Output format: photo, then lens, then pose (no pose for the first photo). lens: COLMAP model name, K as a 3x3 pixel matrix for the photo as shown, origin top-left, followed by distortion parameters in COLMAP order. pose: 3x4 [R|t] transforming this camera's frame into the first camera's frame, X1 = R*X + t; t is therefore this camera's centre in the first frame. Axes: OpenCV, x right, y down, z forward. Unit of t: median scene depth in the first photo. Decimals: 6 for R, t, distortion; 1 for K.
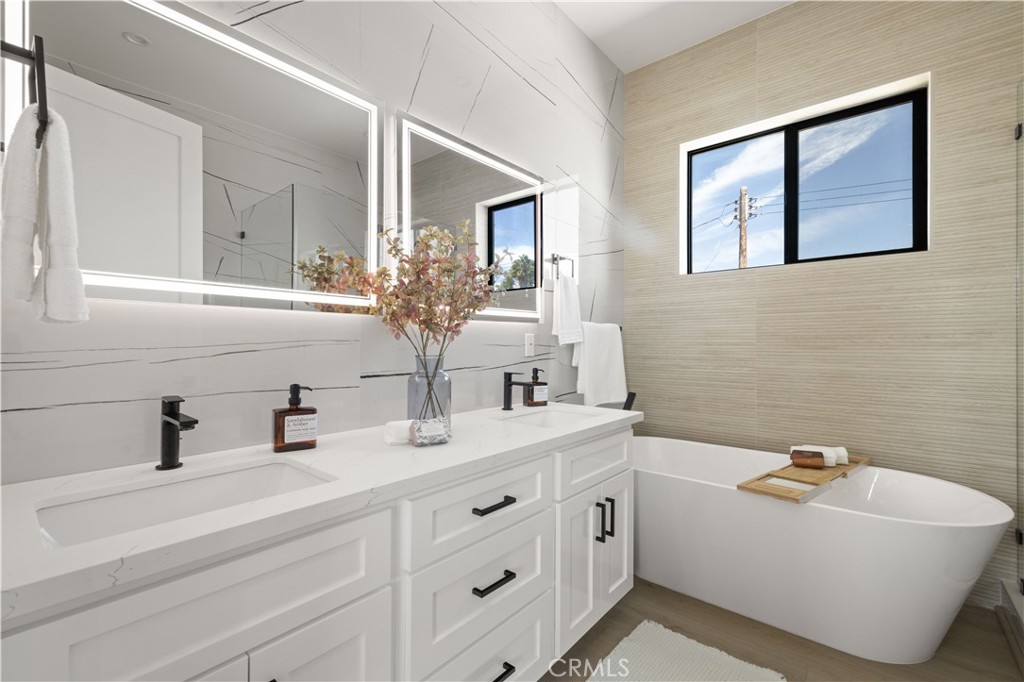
lens RADIAL K [[414.0, 0, 510.5], [0, 414.0, 342.8], [0, 0, 1]] dist [-0.000907, -0.000132]
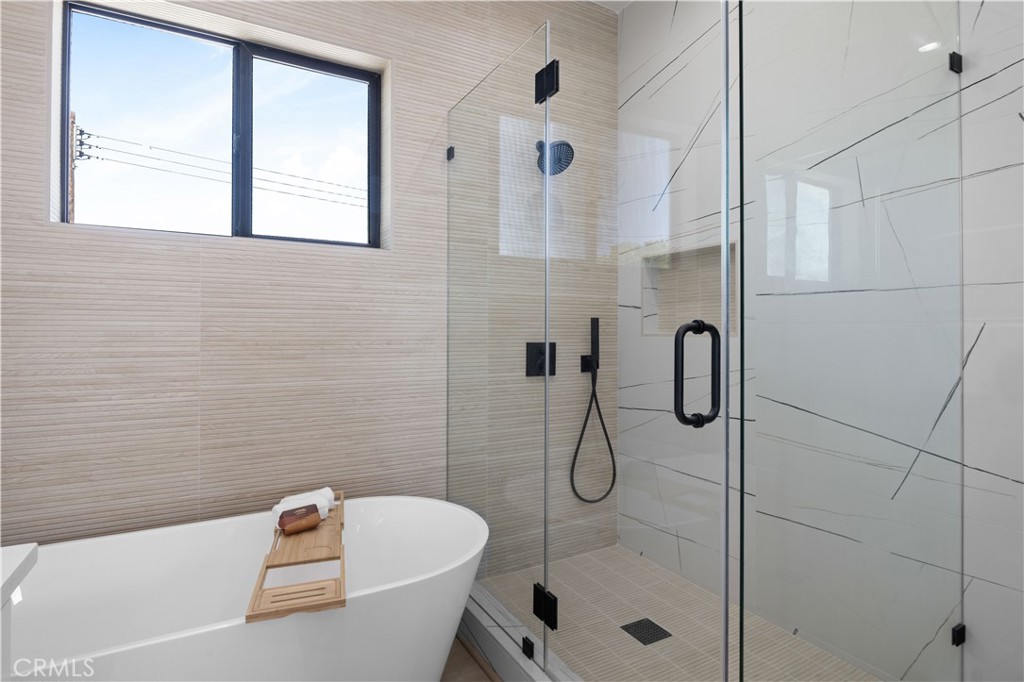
lens RADIAL K [[527.5, 0, 509.0], [0, 527.5, 333.4], [0, 0, 1]] dist [-0.002697, -0.000796]
pose [[0.354180, 0.002761, 0.935173, 0.000359], [0.000684, 0.999995, -0.003211, -0.025641], [-0.935177, 0.001777, 0.354176, 0.263562]]
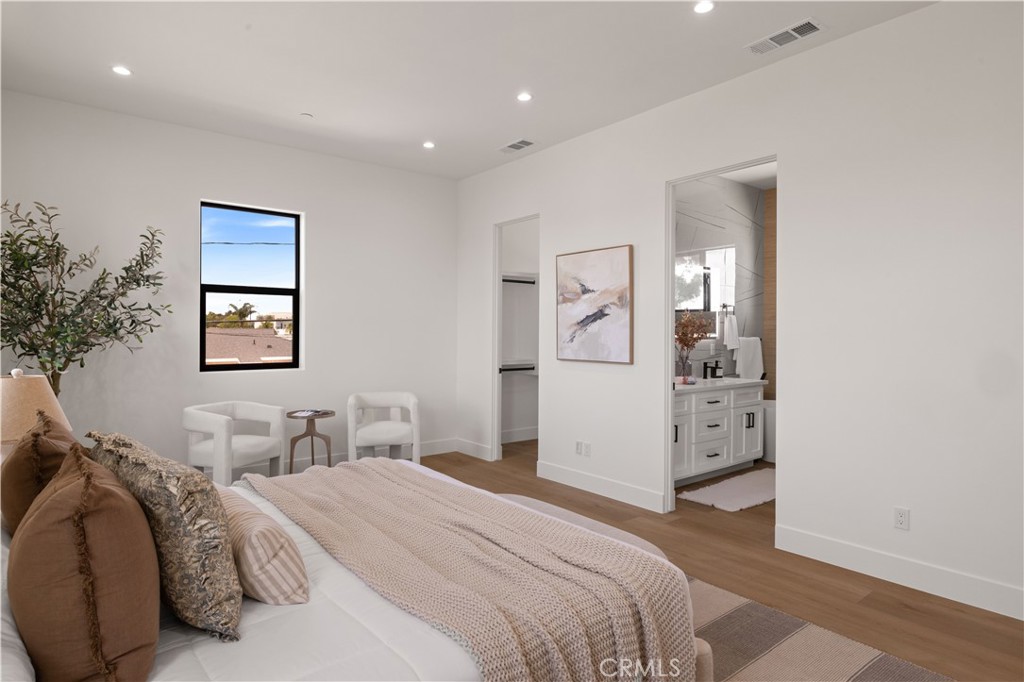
lens RADIAL K [[569.0, 0, 512.6], [0, 569.0, 337.7], [0, 0, 1]] dist [-0.003287, -0.000160]
pose [[0.983756, 0.002370, -0.179493, -0.486437], [-0.000742, 0.999958, 0.009141, -0.091179], [0.179507, -0.008859, 0.983717, -2.256538]]
